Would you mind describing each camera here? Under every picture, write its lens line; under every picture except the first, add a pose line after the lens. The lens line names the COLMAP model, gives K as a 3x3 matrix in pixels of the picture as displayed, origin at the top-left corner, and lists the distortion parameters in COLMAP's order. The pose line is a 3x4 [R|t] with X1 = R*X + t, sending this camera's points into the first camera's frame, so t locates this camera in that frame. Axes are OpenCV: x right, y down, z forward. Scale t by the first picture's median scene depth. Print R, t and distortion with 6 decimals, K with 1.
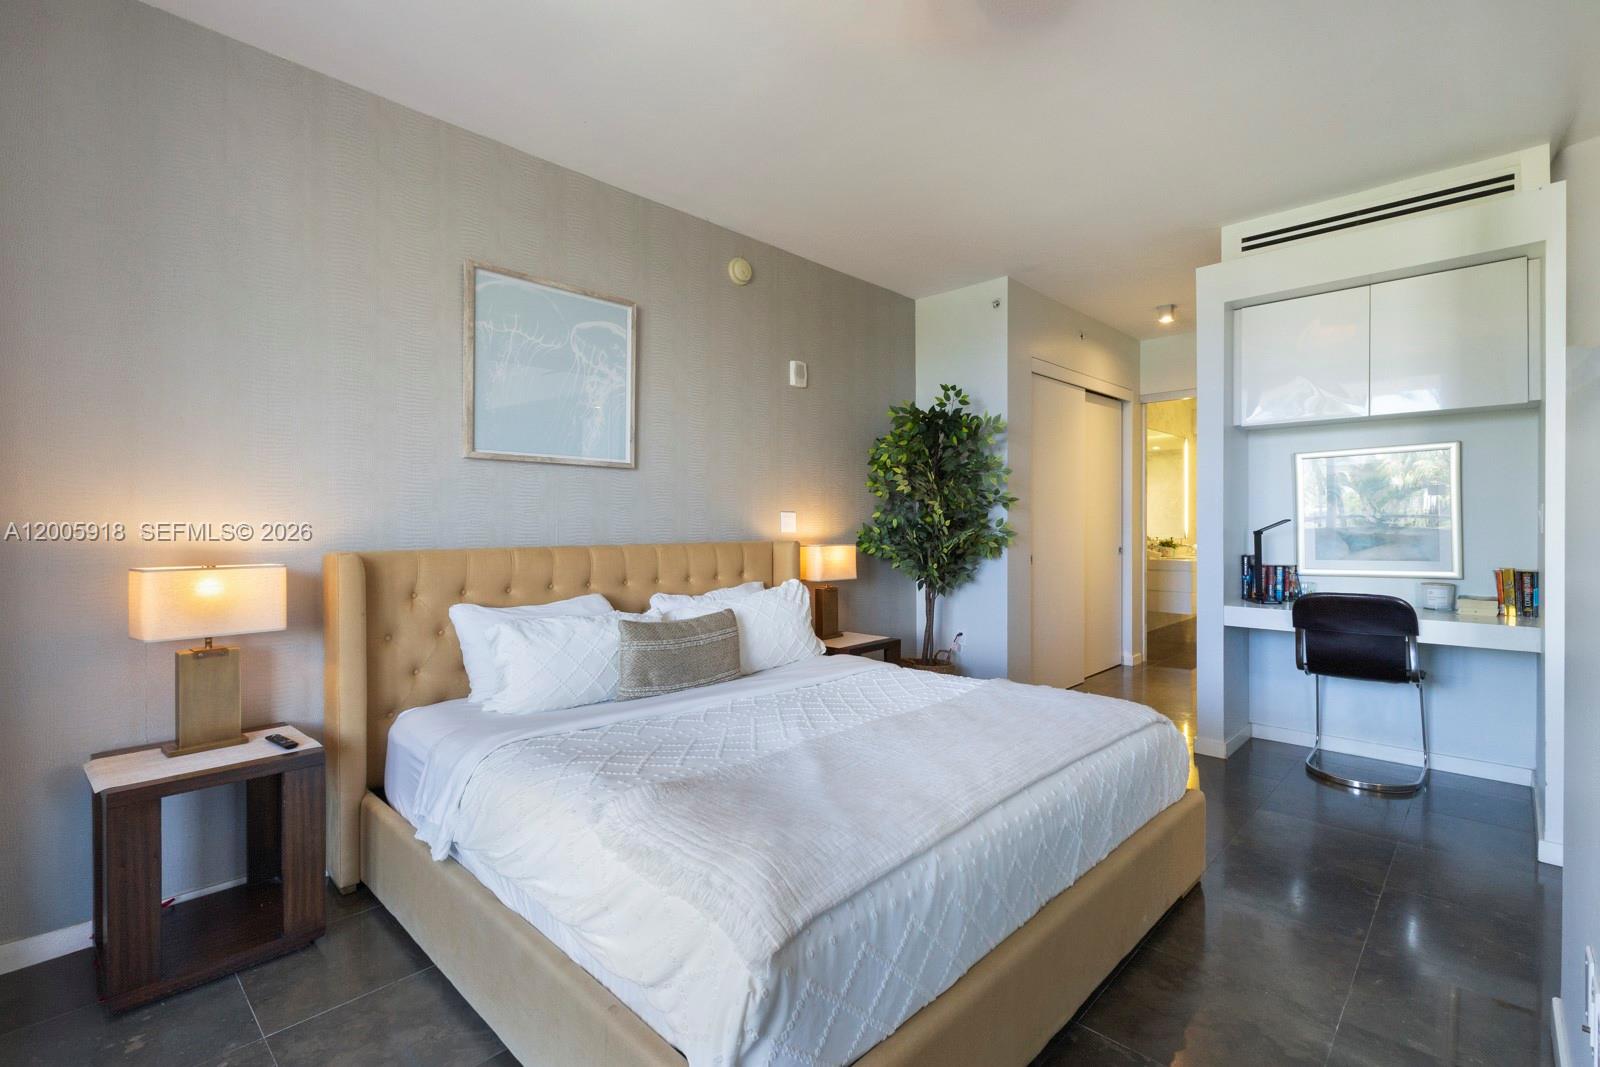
lens RADIAL K [[745.9, 0, 797.1], [0, 745.9, 531.1], [0, 0, 1]] dist [0.000790, 0.001698]
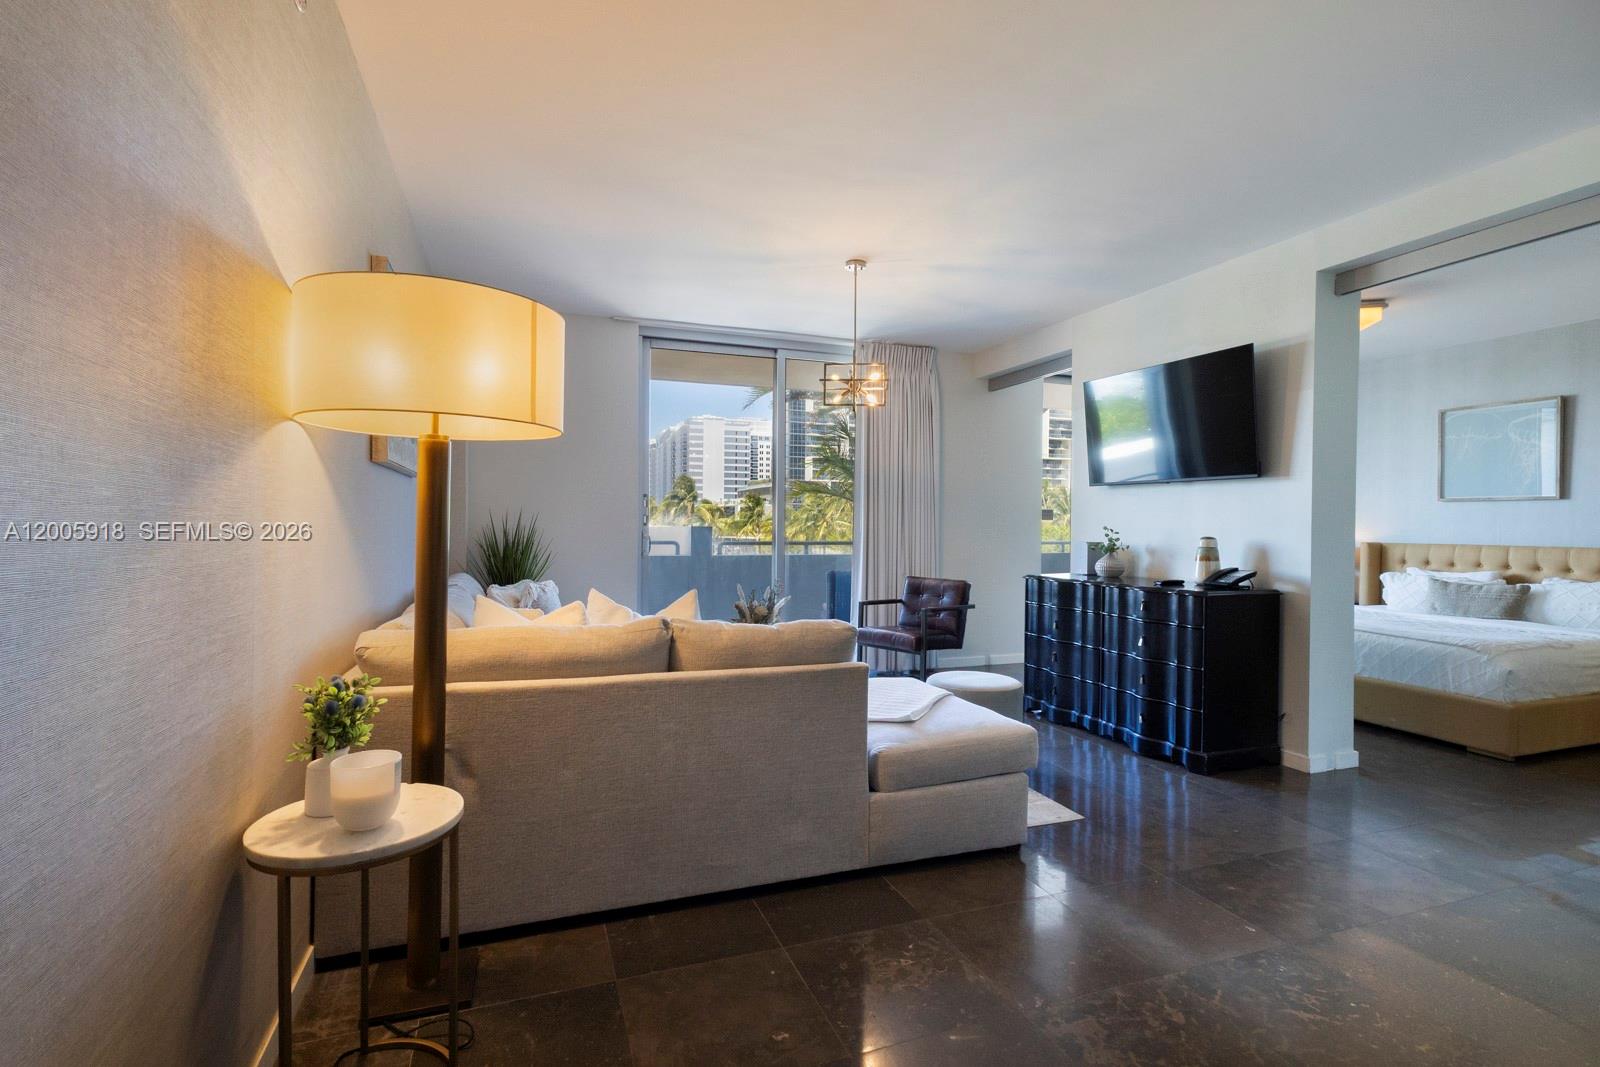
lens RADIAL K [[745.9, 0, 779.6], [0, 745.9, 522.3], [0, 0, 1]] dist [0.000790, 0.001698]
pose [[-0.470724, 0.001130, -0.882280, 1.758225], [-0.002210, 0.999995, 0.002459, -0.029774], [0.882278, 0.003107, -0.470719, 0.247105]]
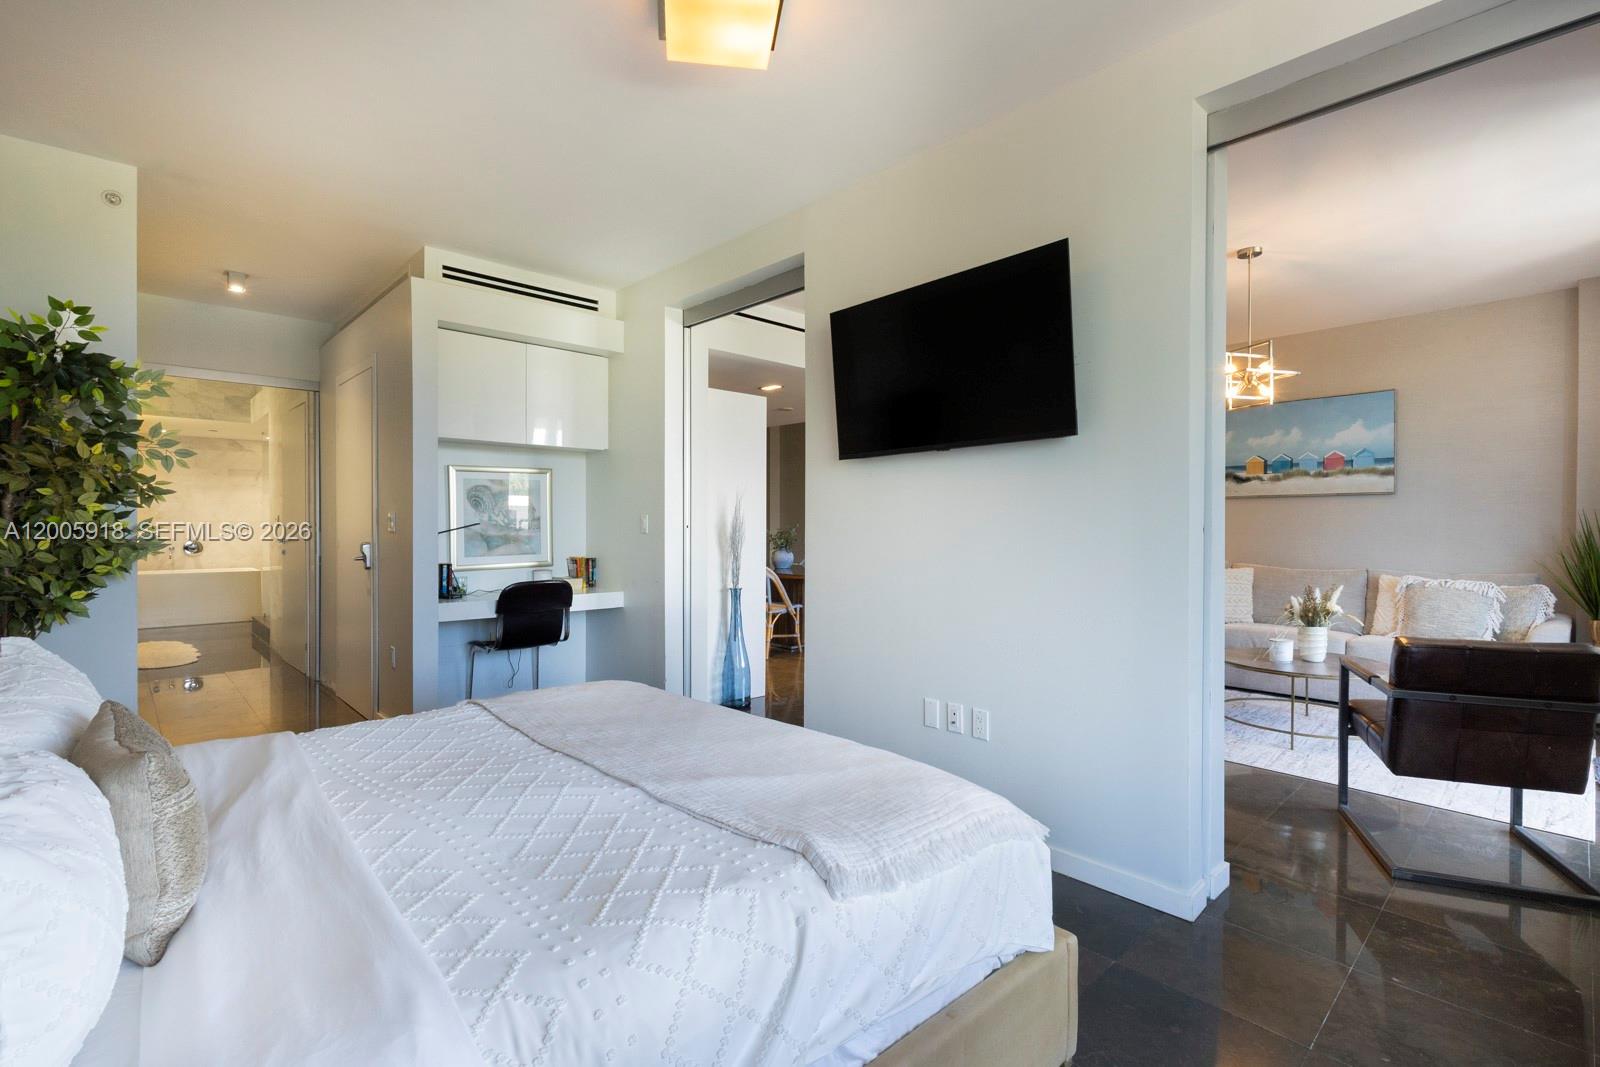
lens RADIAL K [[745.9, 0, 798.6], [0, 745.9, 530.8], [0, 0, 1]] dist [0.000790, 0.001698]
pose [[0.062477, -0.001998, 0.998044, -0.457242], [-0.005935, 0.999980, 0.002373, -0.009511], [-0.998029, -0.006072, 0.062464, 0.403979]]
